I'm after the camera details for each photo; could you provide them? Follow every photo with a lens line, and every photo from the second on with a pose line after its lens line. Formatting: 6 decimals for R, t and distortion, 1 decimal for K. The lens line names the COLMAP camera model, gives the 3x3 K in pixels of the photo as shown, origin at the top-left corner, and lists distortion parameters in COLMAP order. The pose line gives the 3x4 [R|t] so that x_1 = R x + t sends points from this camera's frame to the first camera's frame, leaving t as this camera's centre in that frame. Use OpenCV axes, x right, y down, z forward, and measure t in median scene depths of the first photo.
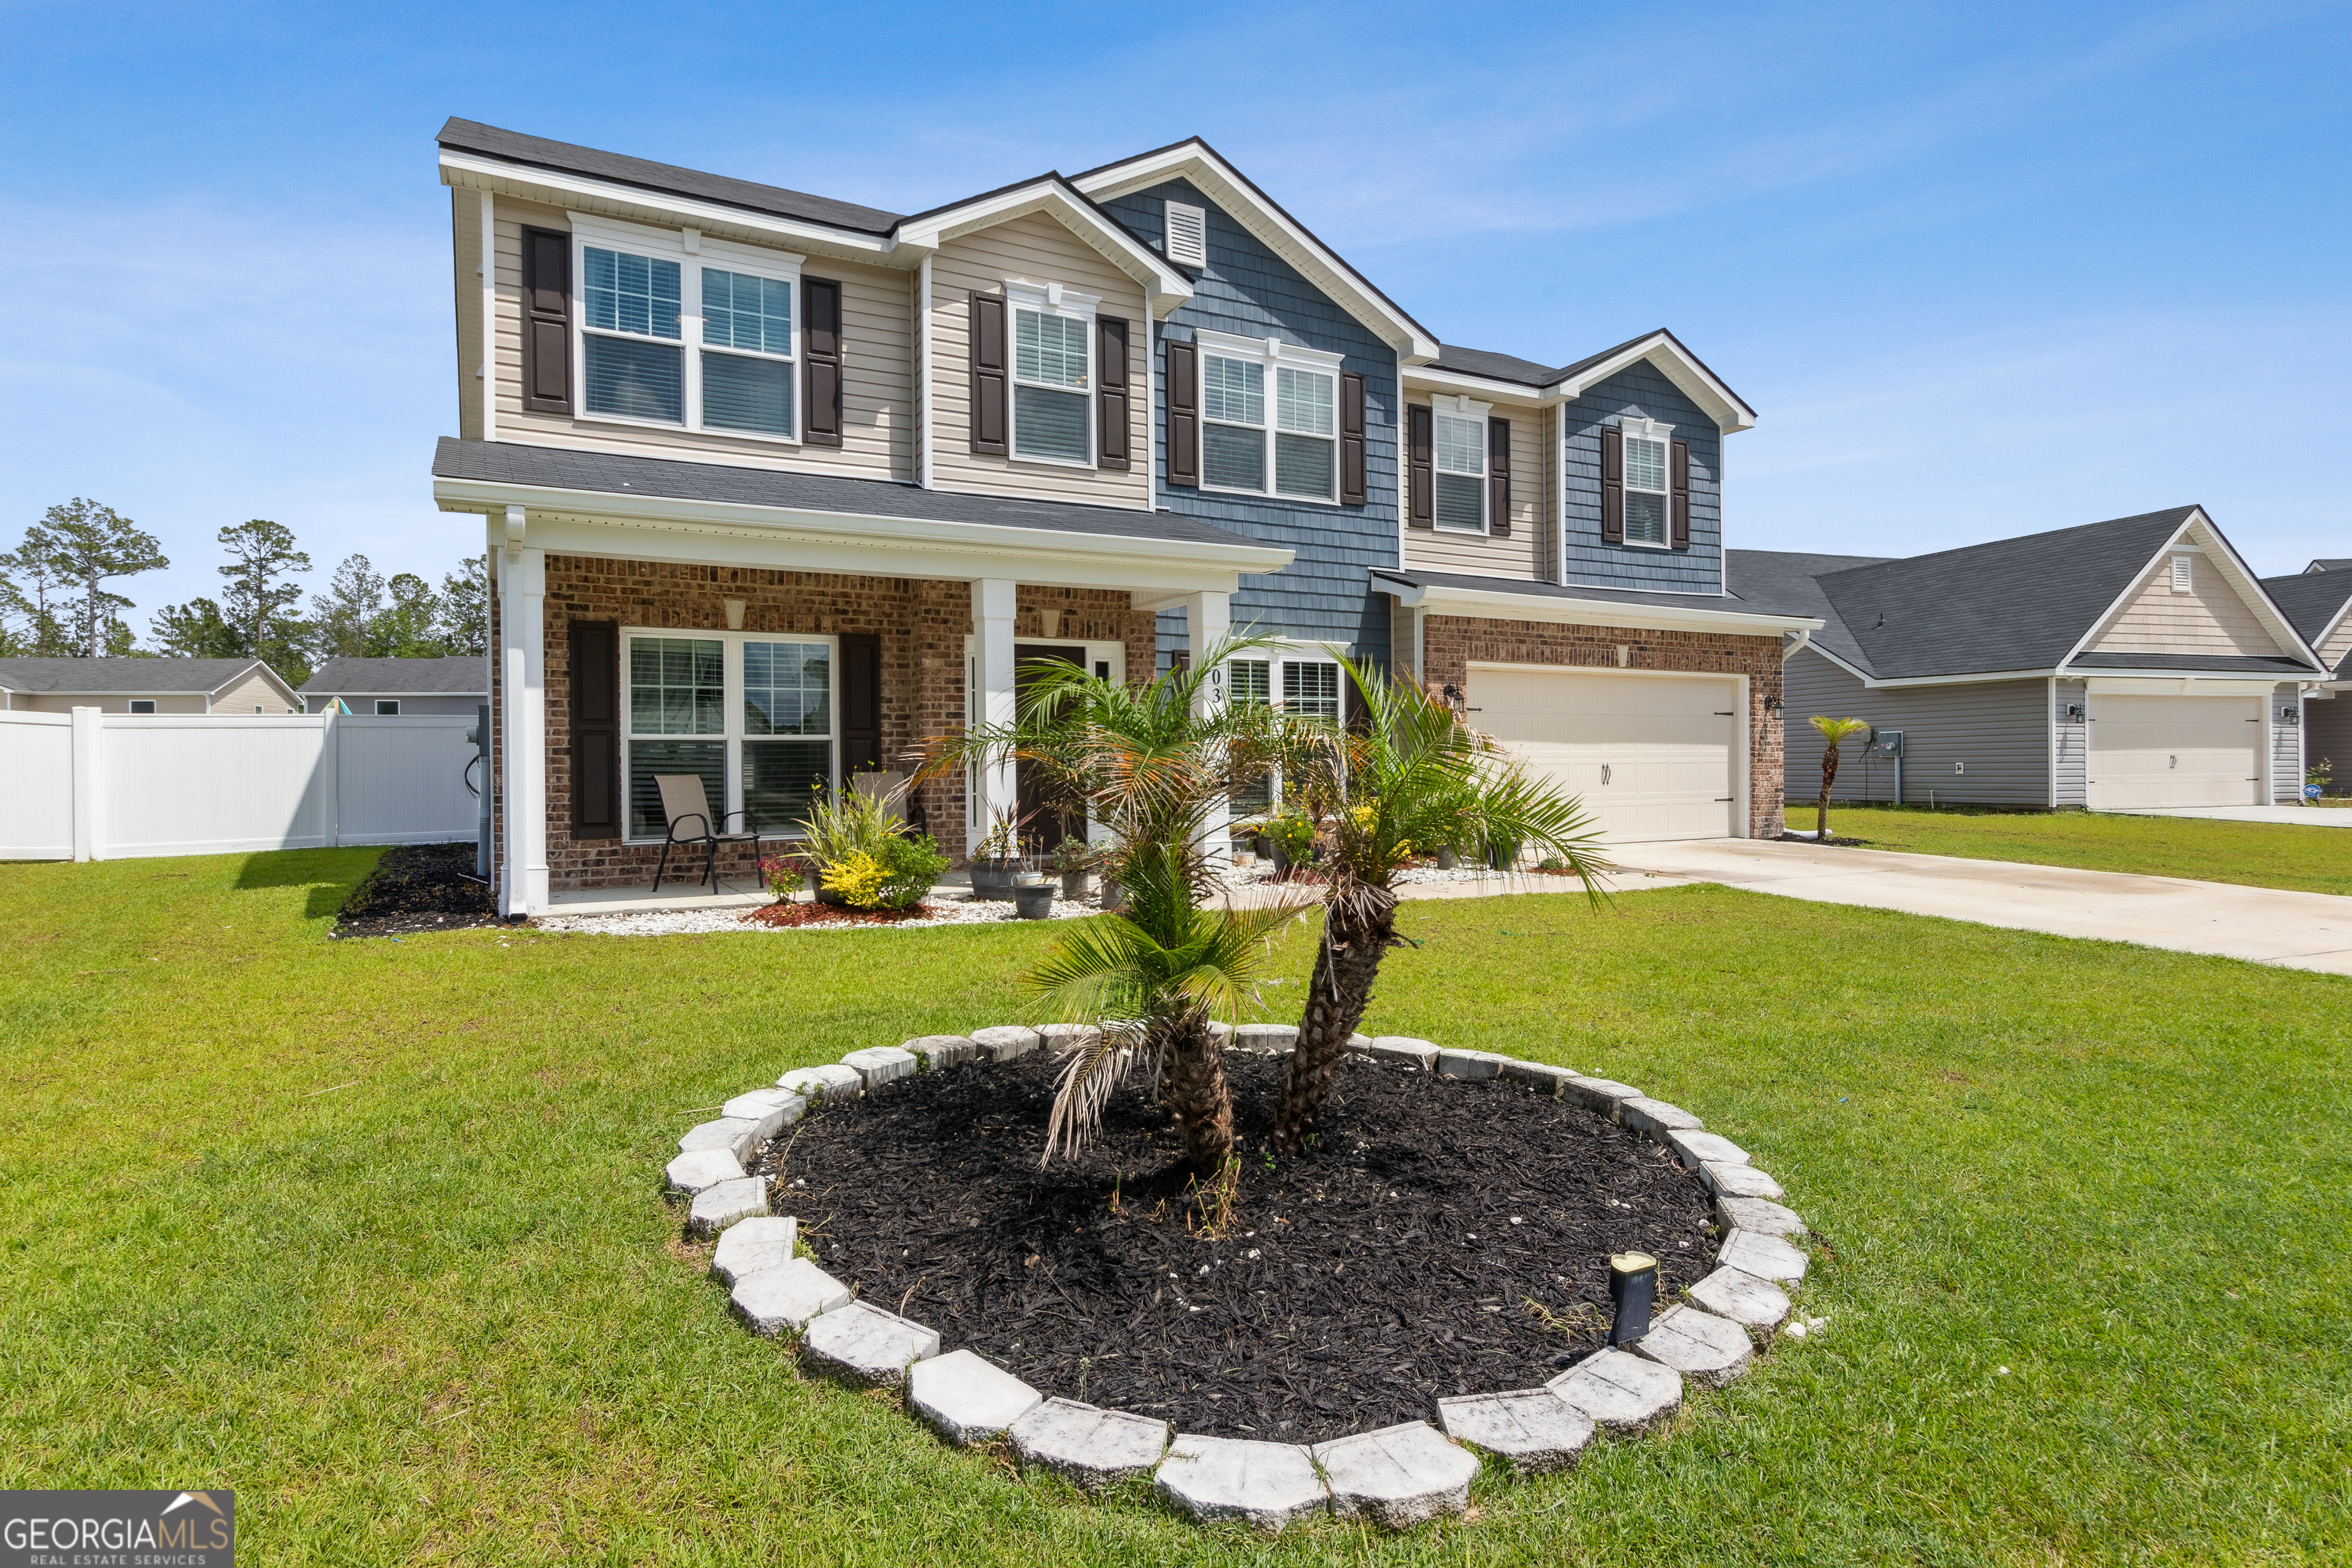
lens RADIAL K [[1289.8, 0, 1177.2], [0, 1289.8, 729.6], [0, 0, 1]] dist [-0.015876, -0.000420]
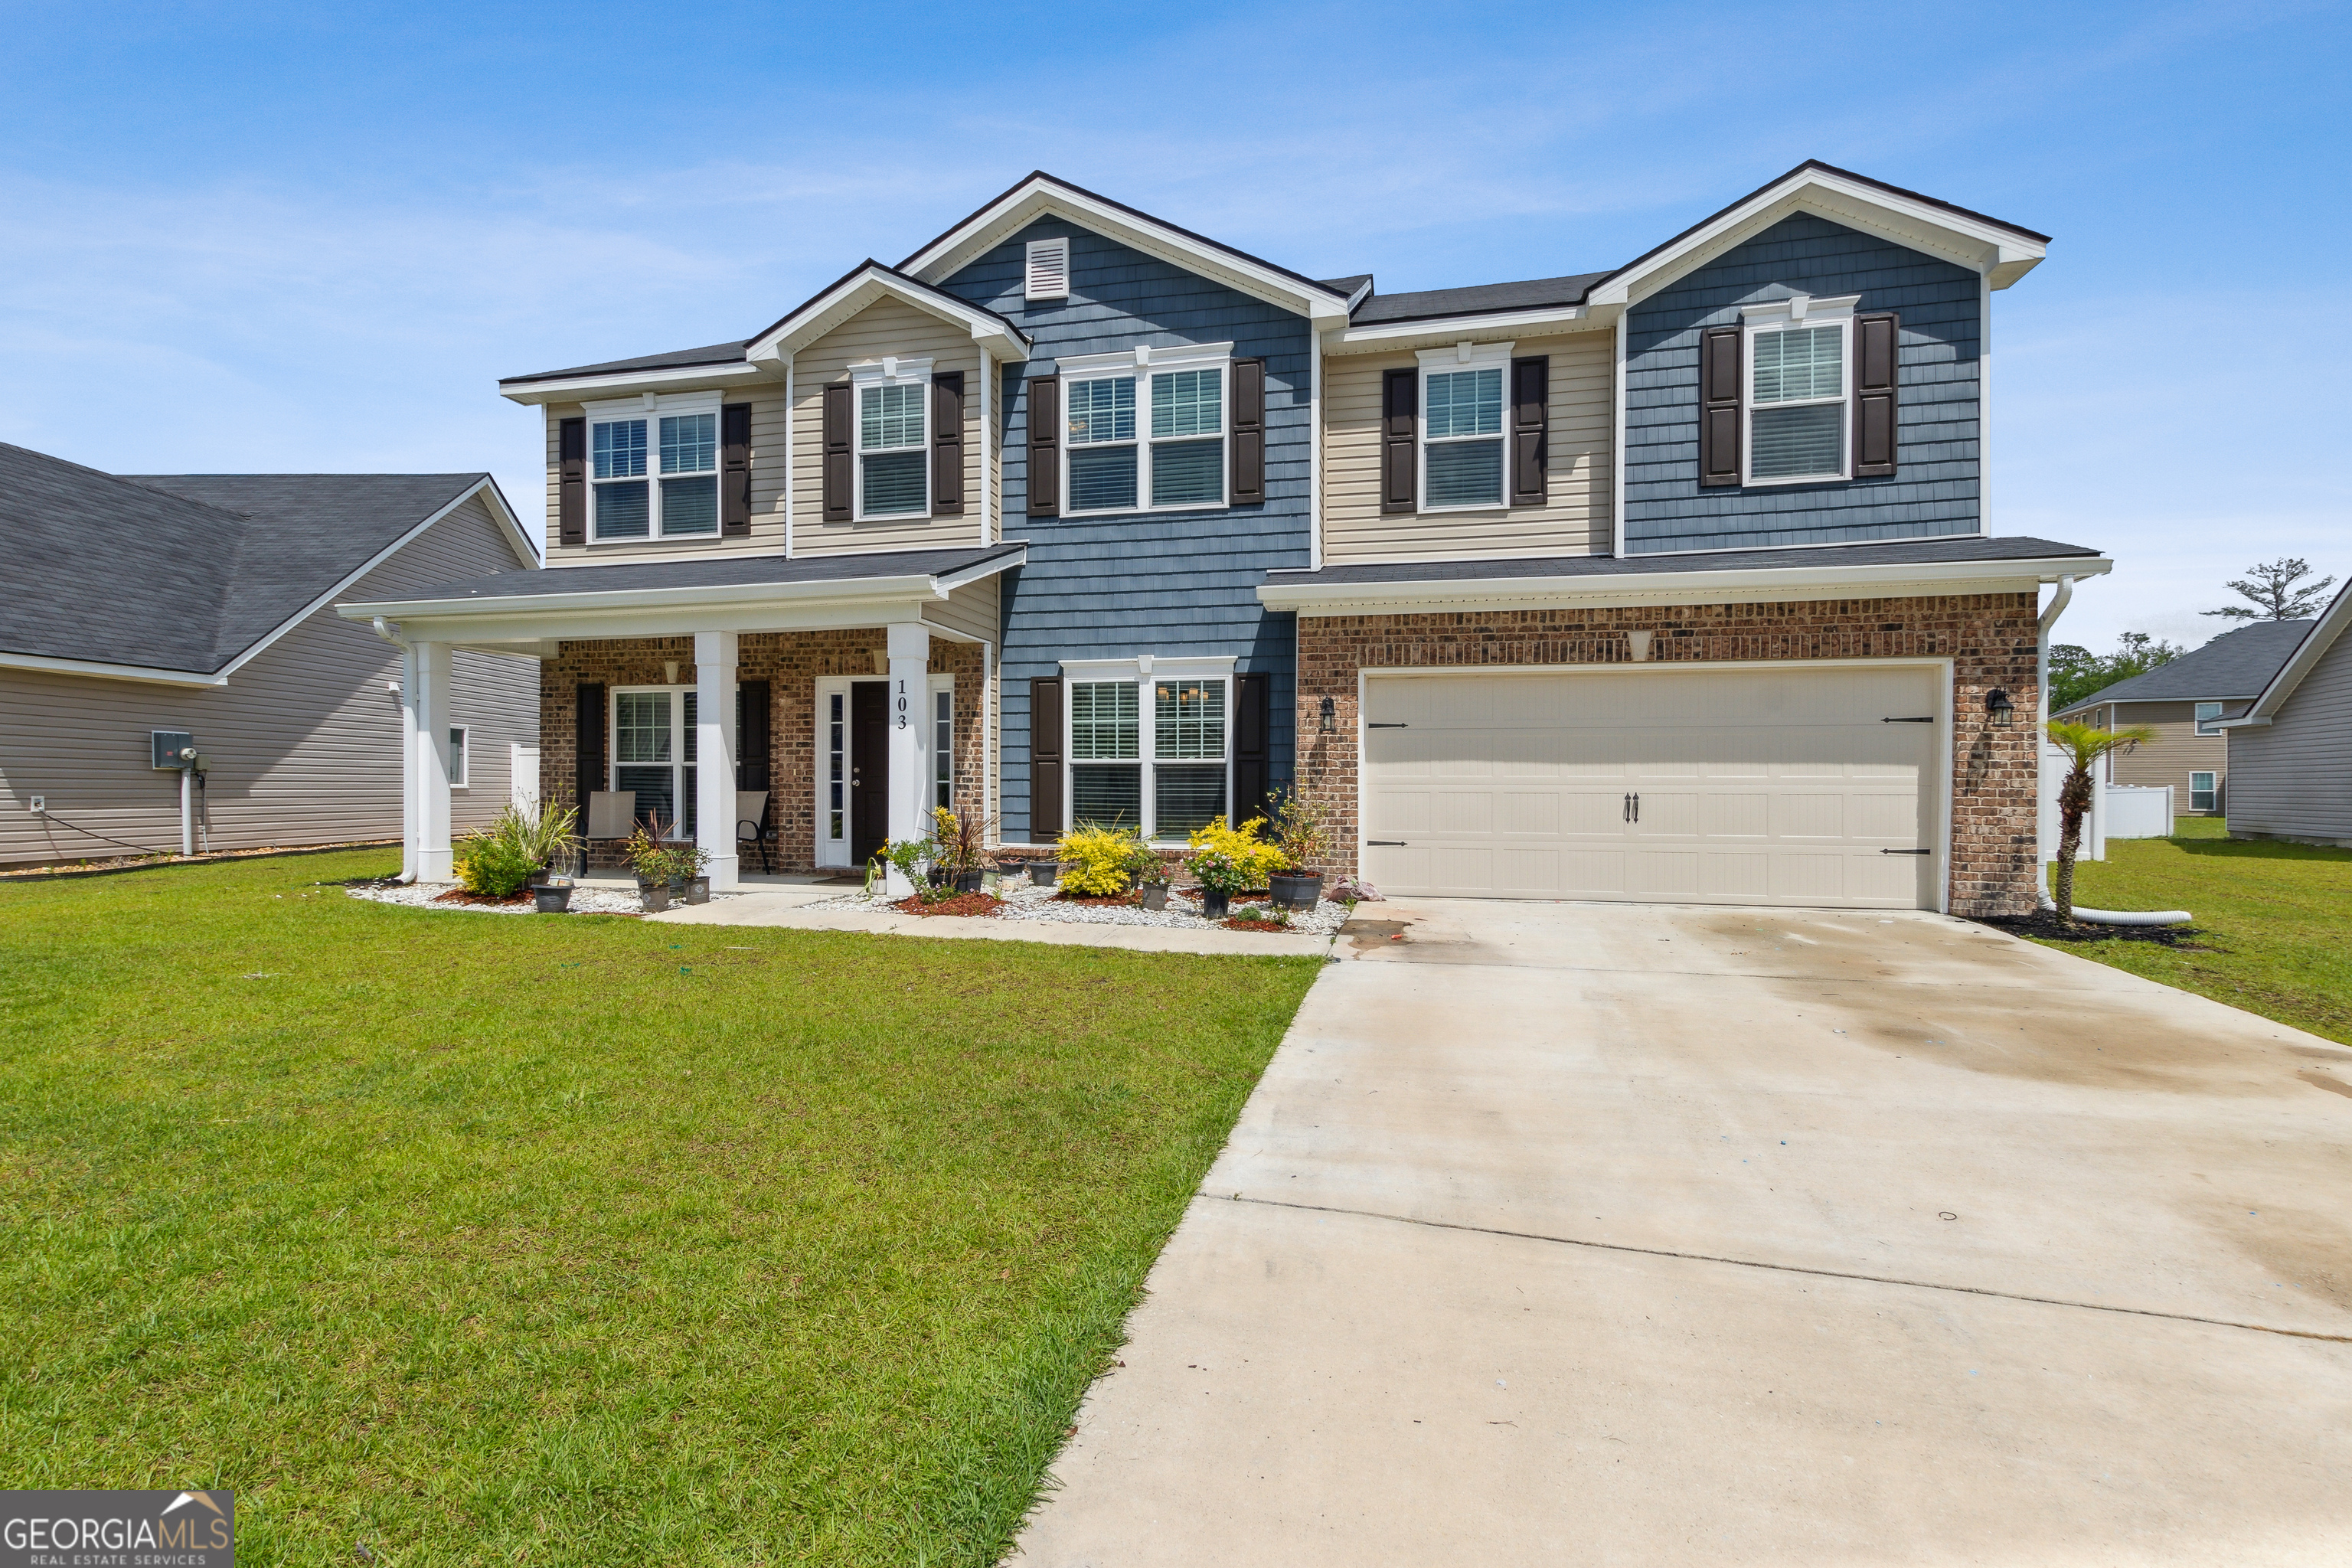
lens RADIAL K [[1069.0, 0, 1141.6], [0, 1069.0, 764.0], [0, 0, 1]] dist [-0.000377, 0.000523]
pose [[0.729813, -0.004602, -0.683631, 0.602365], [0.009048, 0.999955, 0.002928, 0.005614], [0.683587, -0.008323, 0.729822, 0.403999]]
